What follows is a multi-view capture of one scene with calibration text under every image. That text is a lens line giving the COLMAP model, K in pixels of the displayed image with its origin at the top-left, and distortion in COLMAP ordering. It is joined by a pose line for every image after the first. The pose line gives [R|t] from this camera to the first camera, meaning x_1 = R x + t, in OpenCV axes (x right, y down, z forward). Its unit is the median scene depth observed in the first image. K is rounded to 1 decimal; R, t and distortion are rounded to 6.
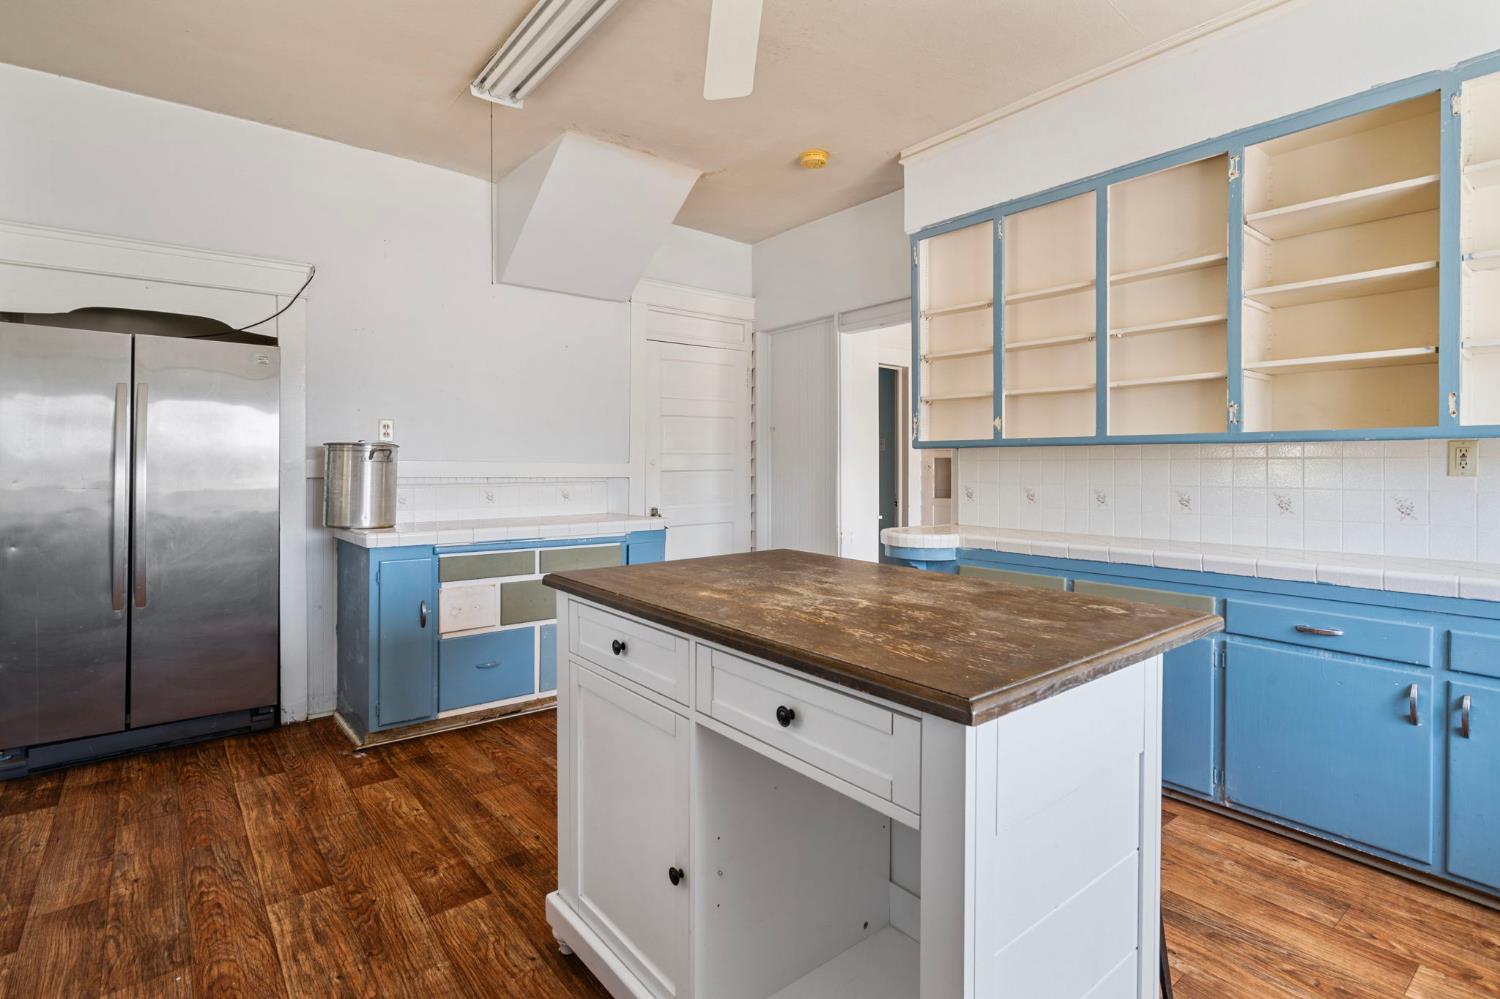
lens RADIAL K [[698.9, 0, 750.0], [0, 698.9, 486.8], [0, 0, 1]] dist [-0.006821, 0.002982]
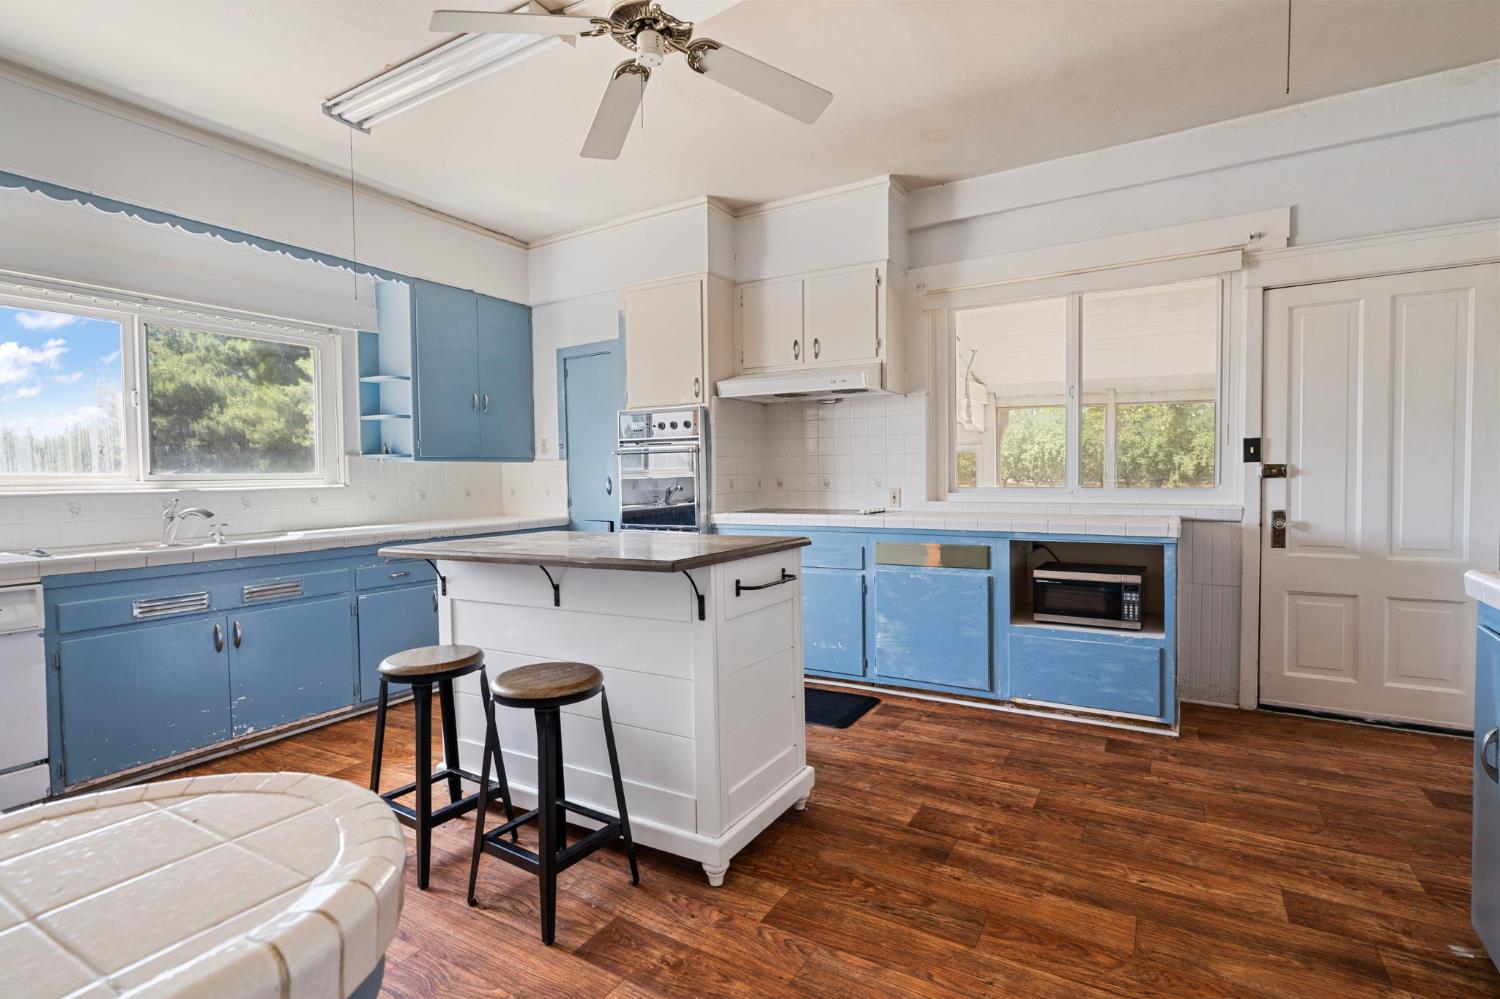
lens RADIAL K [[698.9, 0, 749.1], [0, 698.9, 494.9], [0, 0, 1]] dist [-0.006821, 0.002982]
pose [[-0.934360, 0.026355, -0.355355, 0.241210], [0.005314, 0.998181, 0.060057, -0.037638], [0.356291, 0.054227, -0.932800, 1.696008]]
